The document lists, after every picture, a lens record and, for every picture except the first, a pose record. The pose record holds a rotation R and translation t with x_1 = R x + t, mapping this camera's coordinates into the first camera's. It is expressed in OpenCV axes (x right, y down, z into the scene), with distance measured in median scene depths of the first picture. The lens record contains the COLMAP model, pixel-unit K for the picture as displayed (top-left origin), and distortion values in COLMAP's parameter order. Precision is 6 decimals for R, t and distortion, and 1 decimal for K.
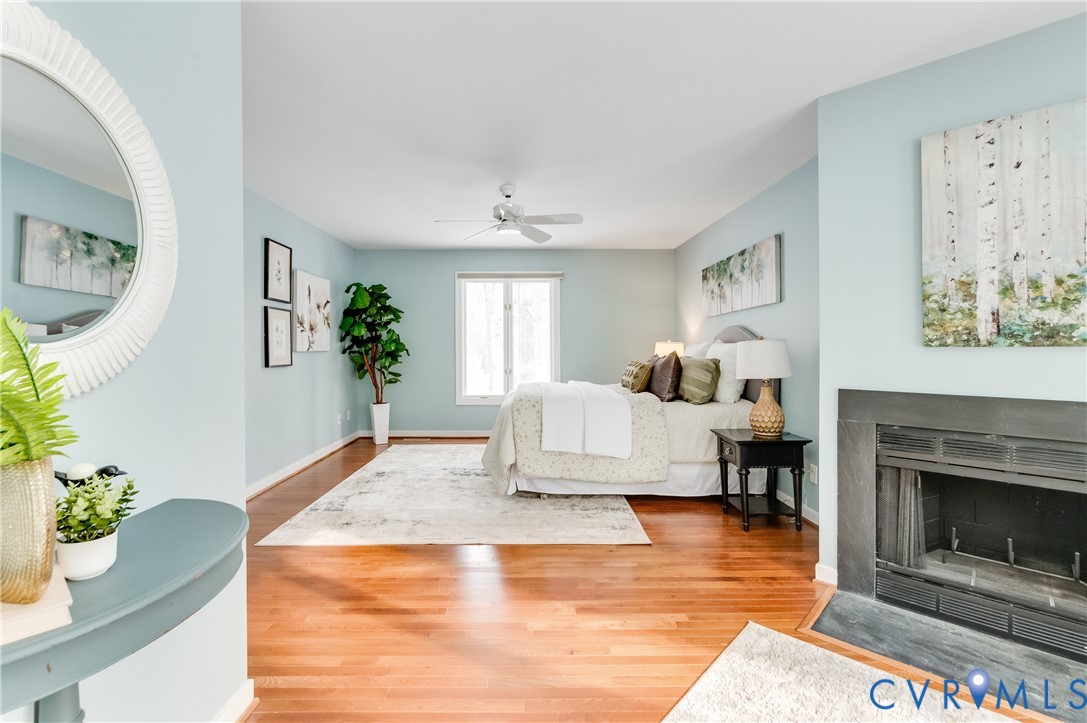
lens RADIAL K [[481.0, 0, 540.3], [0, 481.0, 348.5], [0, 0, 1]] dist [-0.000174, -0.000750]
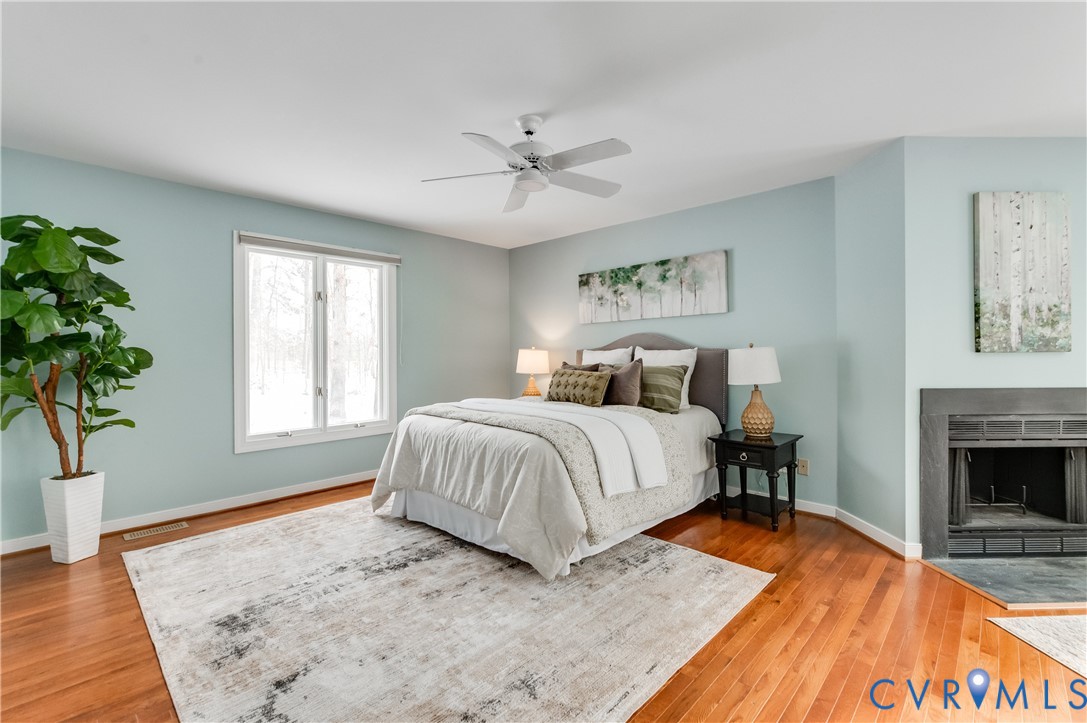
lens RADIAL K [[464.1, 0, 542.2], [0, 464.1, 350.7], [0, 0, 1]] dist [-0.000225, -0.000064]
pose [[0.704569, -0.000208, 0.709636, -0.867704], [0.008009, 0.999939, -0.007658, -0.008034], [-0.709590, 0.011079, 0.704527, 0.888131]]
